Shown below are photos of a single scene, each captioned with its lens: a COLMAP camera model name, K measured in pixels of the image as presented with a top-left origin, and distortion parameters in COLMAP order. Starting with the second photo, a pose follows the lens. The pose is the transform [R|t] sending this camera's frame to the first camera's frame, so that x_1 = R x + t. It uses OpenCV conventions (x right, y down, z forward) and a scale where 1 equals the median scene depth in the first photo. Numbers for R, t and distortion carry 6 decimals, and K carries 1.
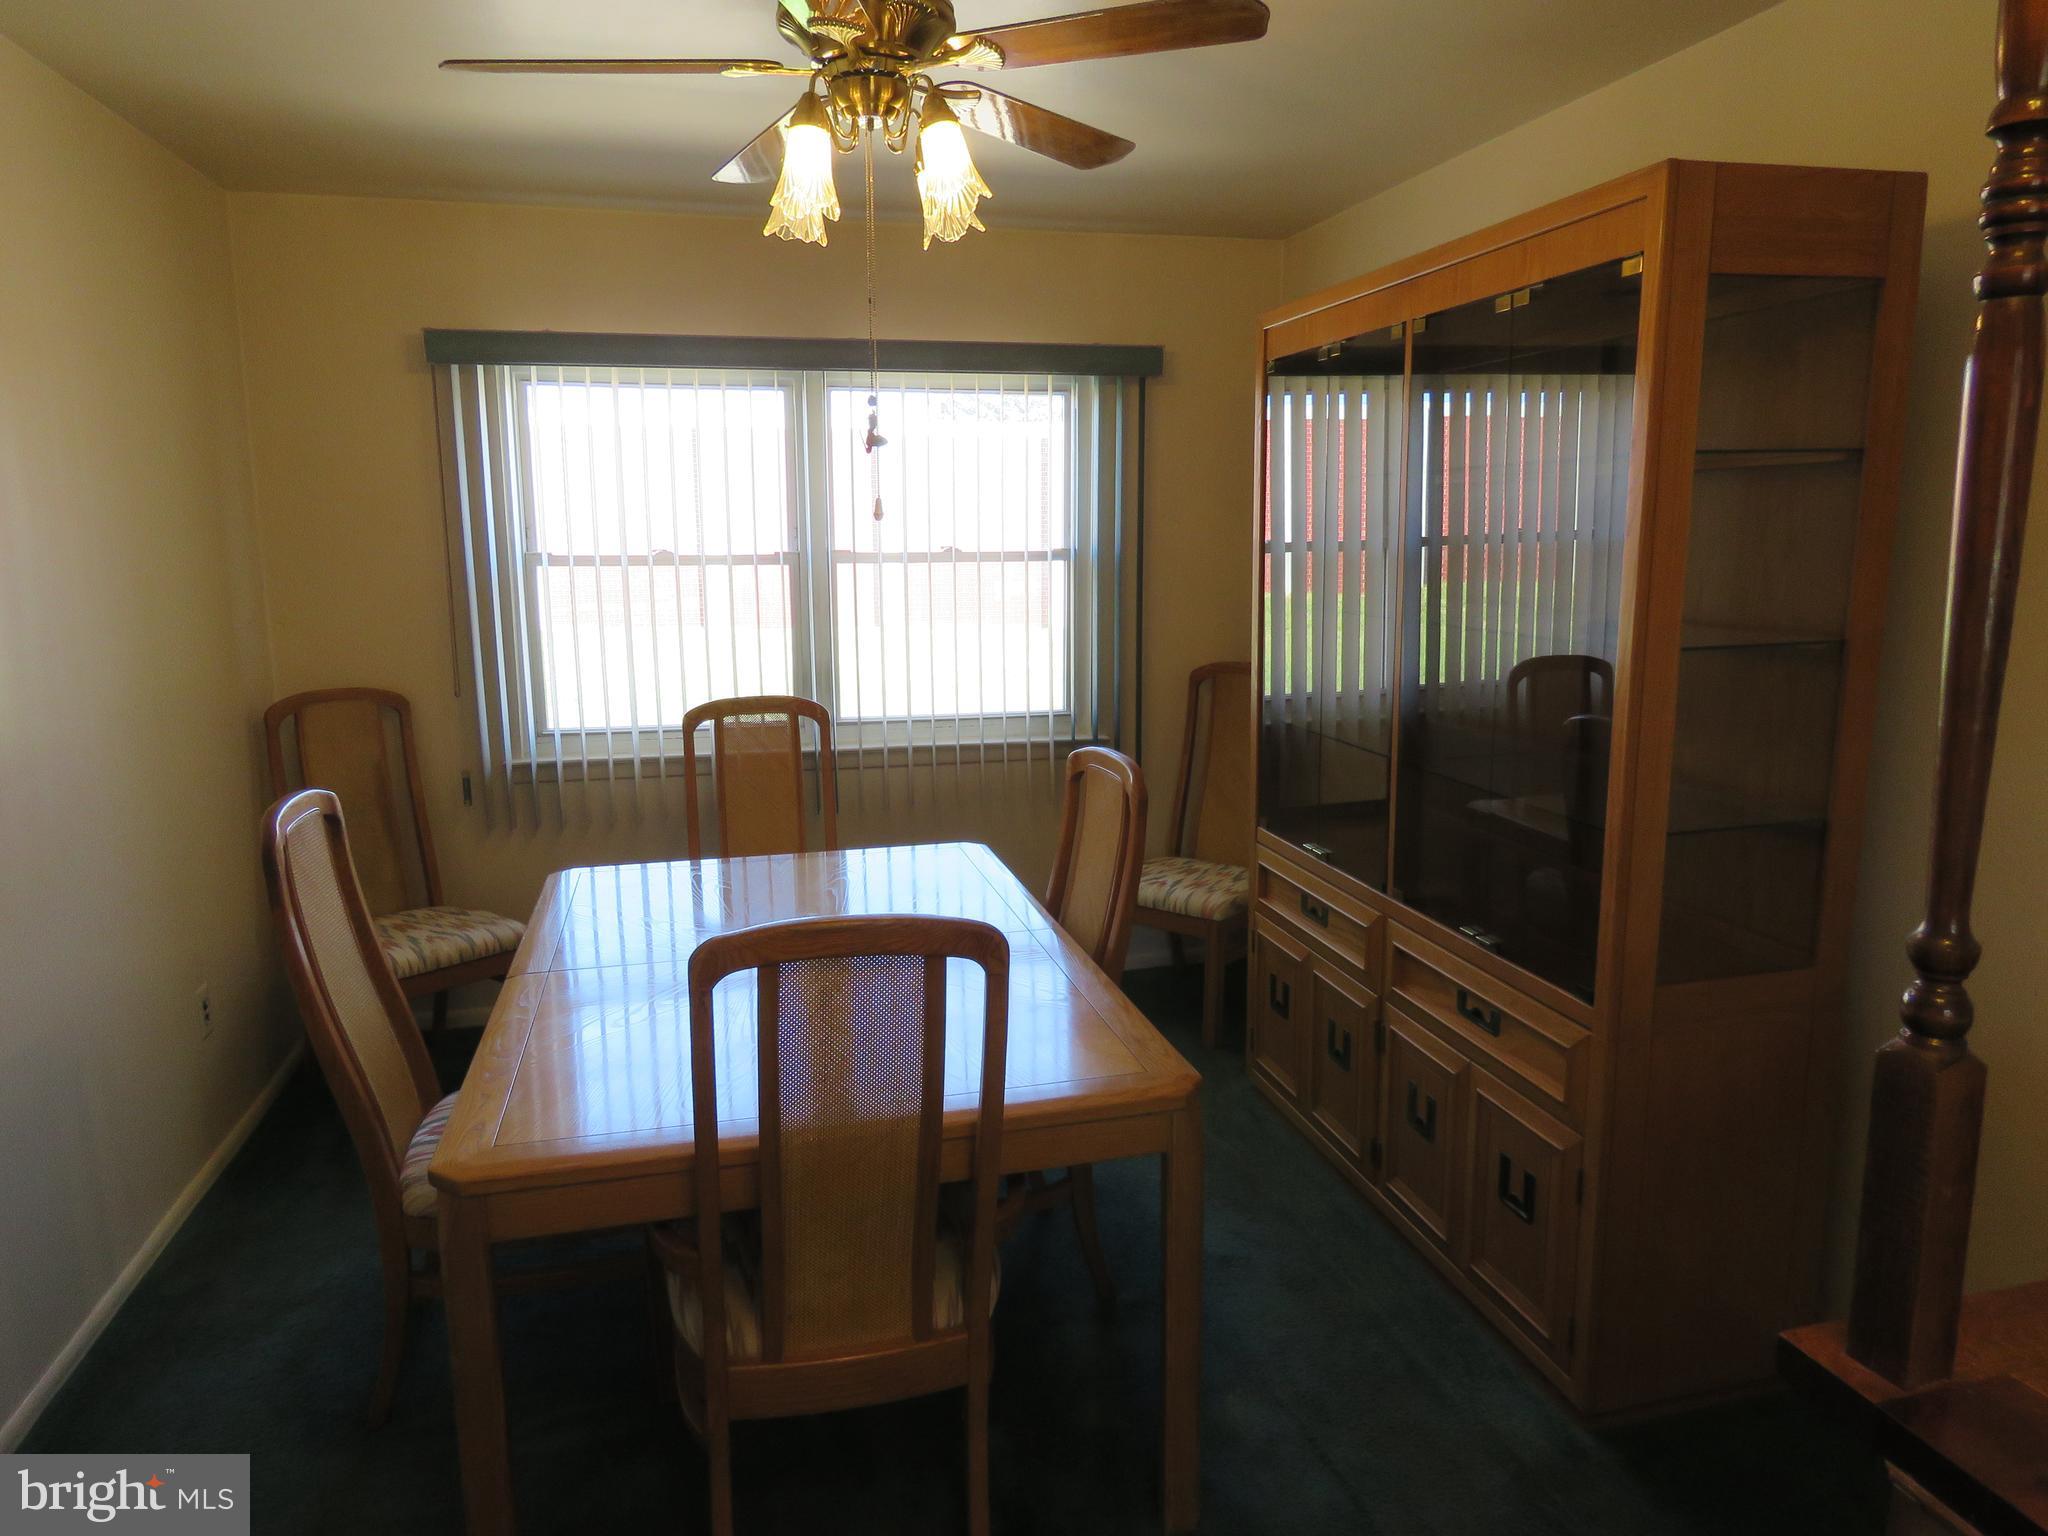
lens RADIAL K [[1303.6, 0, 1019.7], [0, 1303.6, 765.5], [0, 0, 1]] dist [-0.005158, -0.001067]
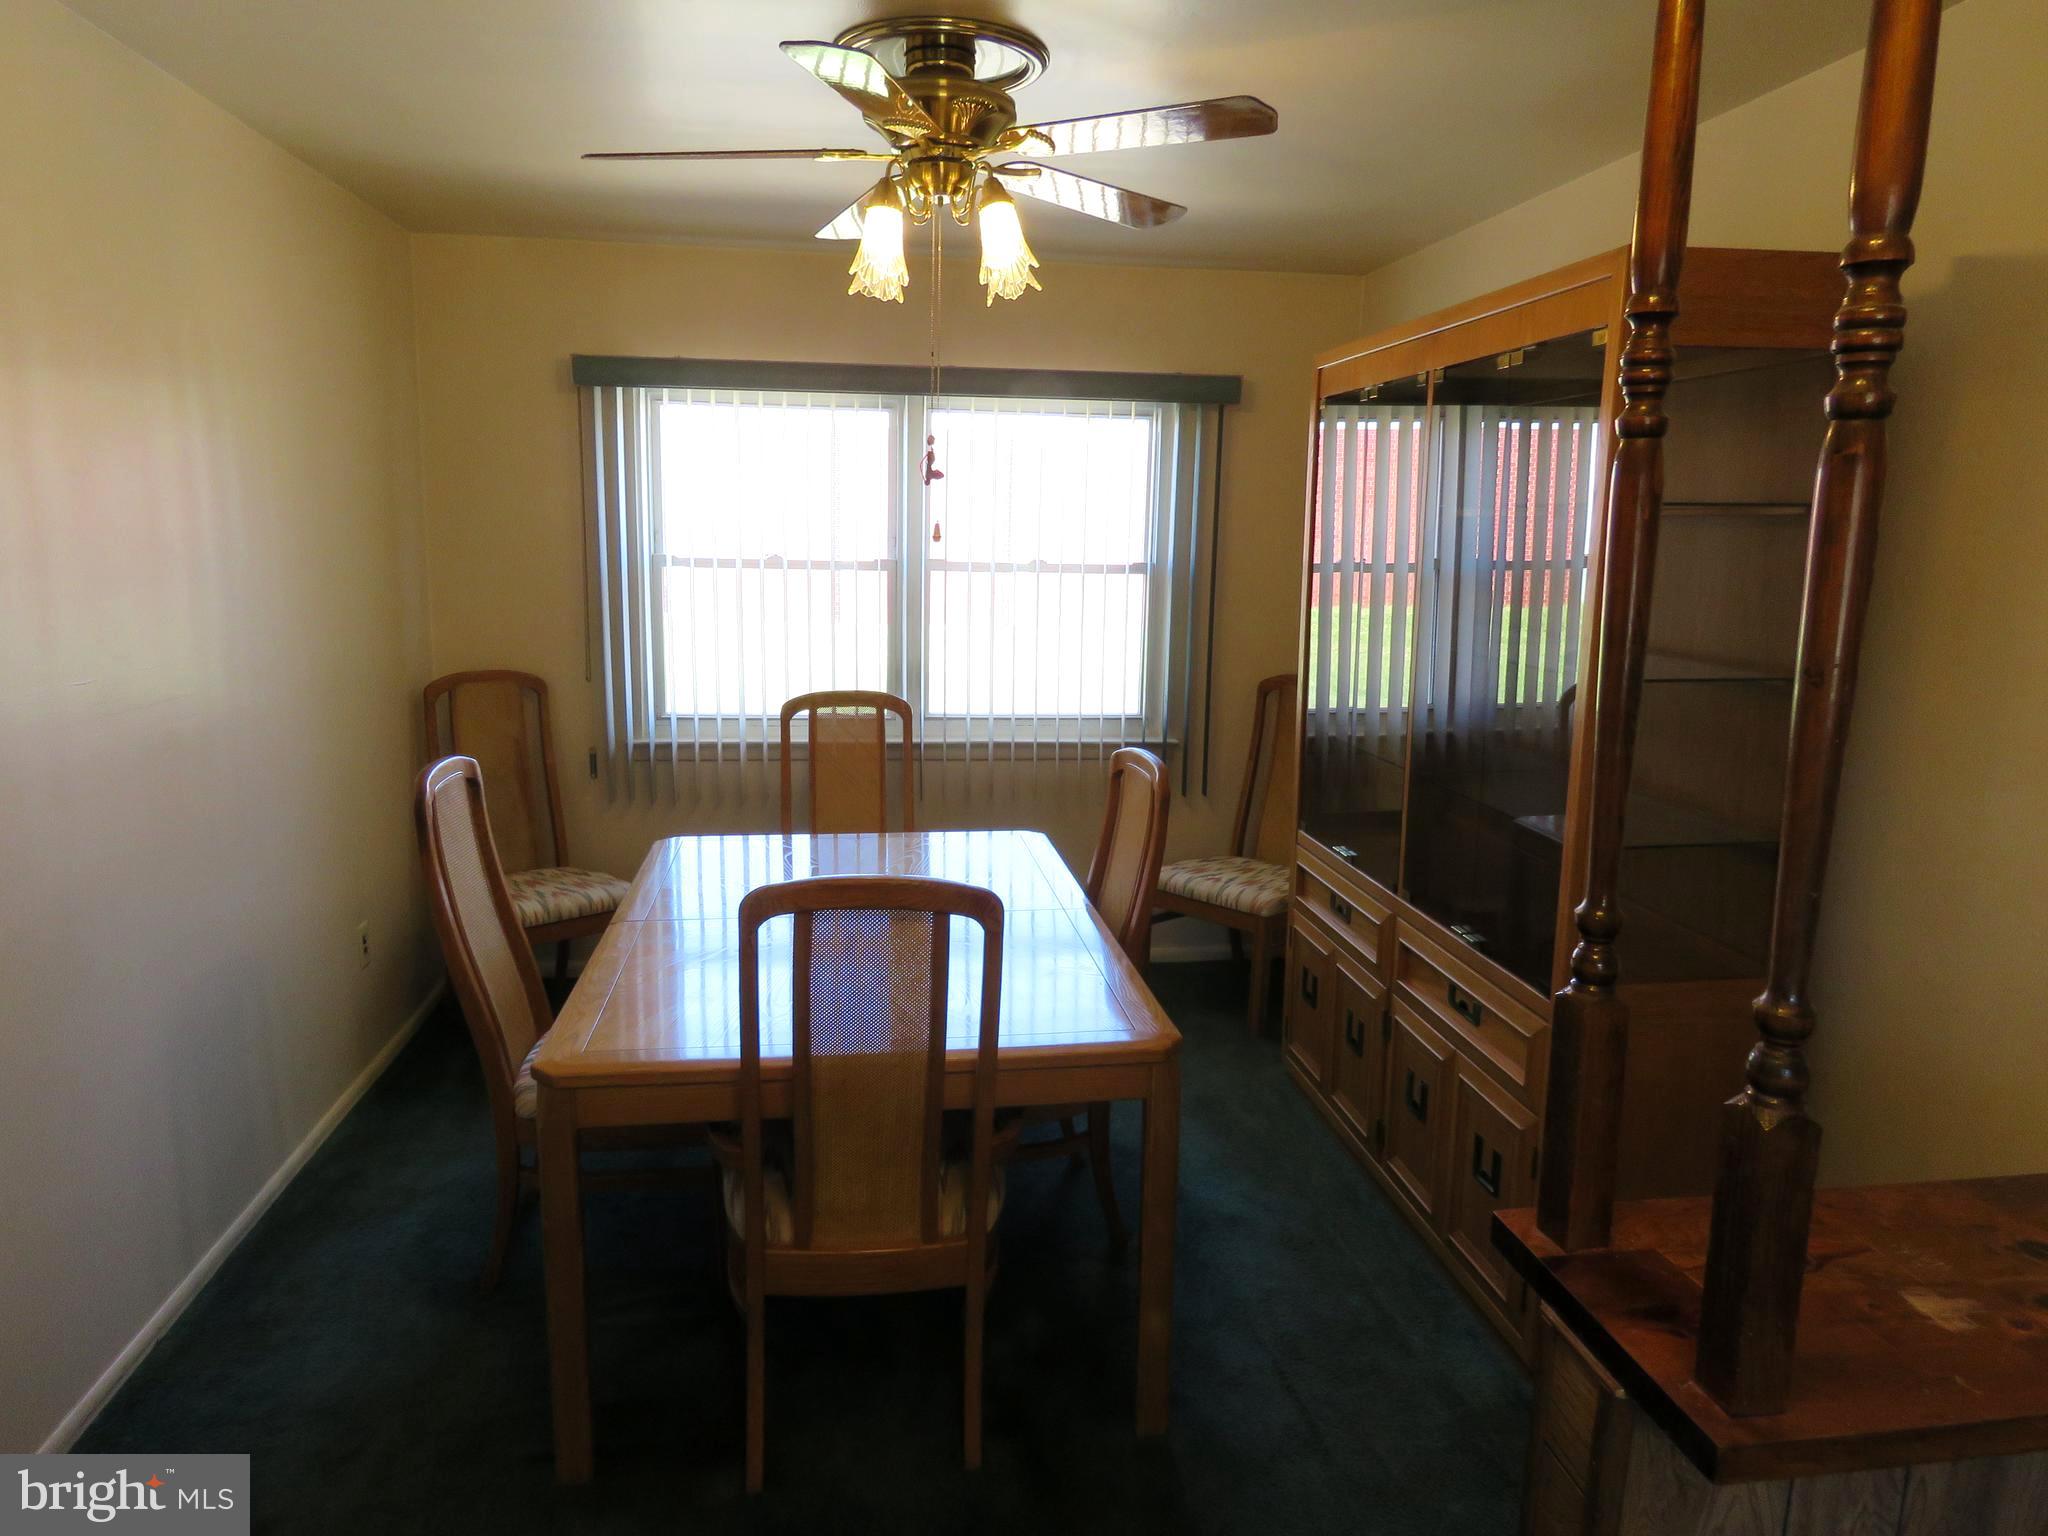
lens RADIAL K [[1303.6, 0, 1019.7], [0, 1303.6, 765.5], [0, 0, 1]] dist [-0.005158, -0.001067]
pose [[0.994337, 0.042519, -0.097401, 0.066326], [-0.042491, 0.999094, 0.002362, 0.001808], [0.097413, 0.001790, 0.995242, -0.106780]]
